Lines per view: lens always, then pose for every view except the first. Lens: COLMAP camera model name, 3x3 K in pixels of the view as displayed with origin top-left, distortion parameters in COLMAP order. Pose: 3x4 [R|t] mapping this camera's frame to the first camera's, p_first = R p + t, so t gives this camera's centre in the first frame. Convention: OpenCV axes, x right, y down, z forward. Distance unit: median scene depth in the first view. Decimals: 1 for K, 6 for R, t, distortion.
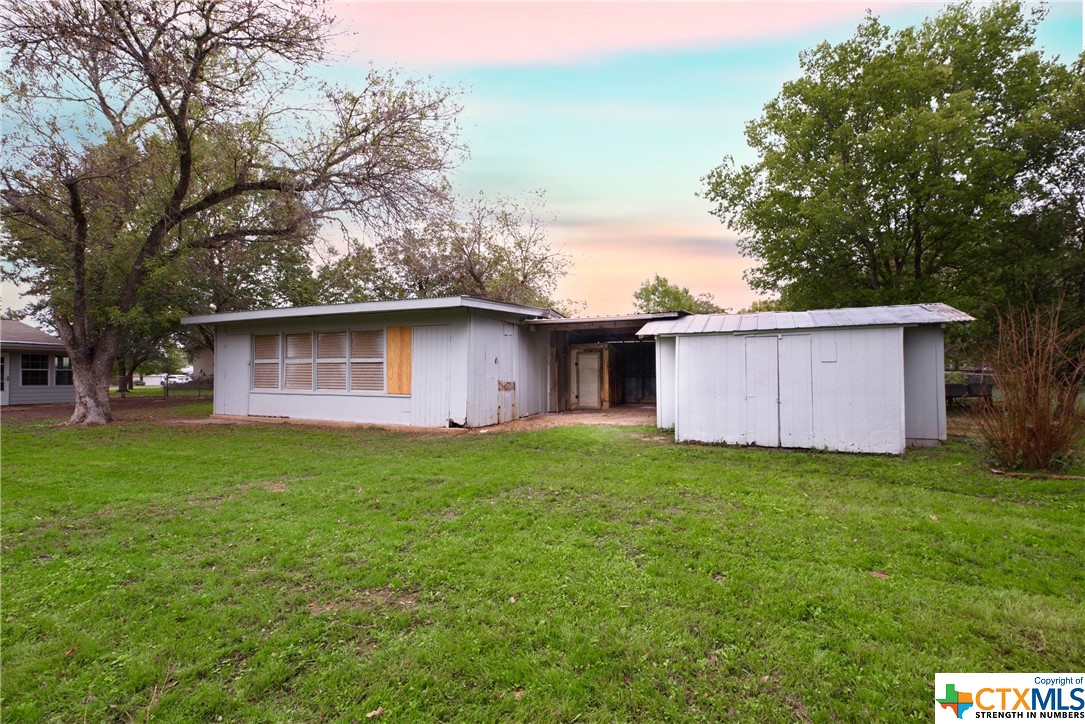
lens RADIAL K [[476.9, 0, 542.6], [0, 476.9, 370.5], [0, 0, 1]] dist [0.000574, -0.000115]
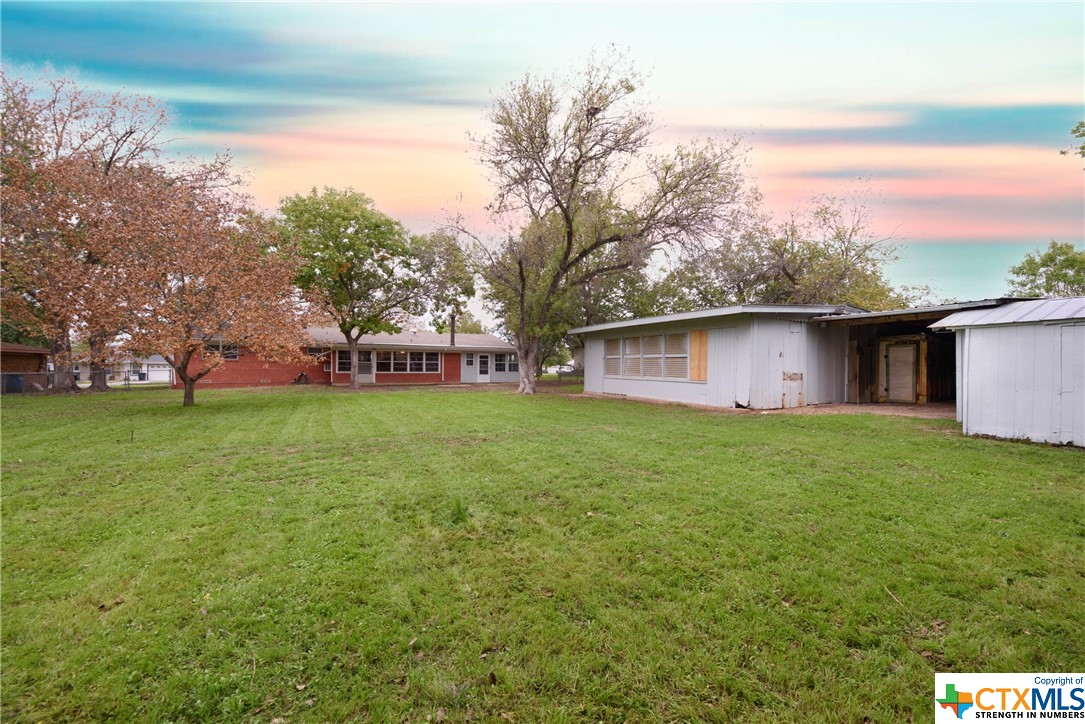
lens RADIAL K [[463.0, 0, 542.5], [0, 463.0, 362.0], [0, 0, 1]] dist [-0.000639, -0.000128]
pose [[0.763499, -0.001621, -0.645807, 0.178348], [-0.000214, 0.999996, -0.002762, 0.000744], [0.645809, 0.002247, 0.763496, -0.236171]]
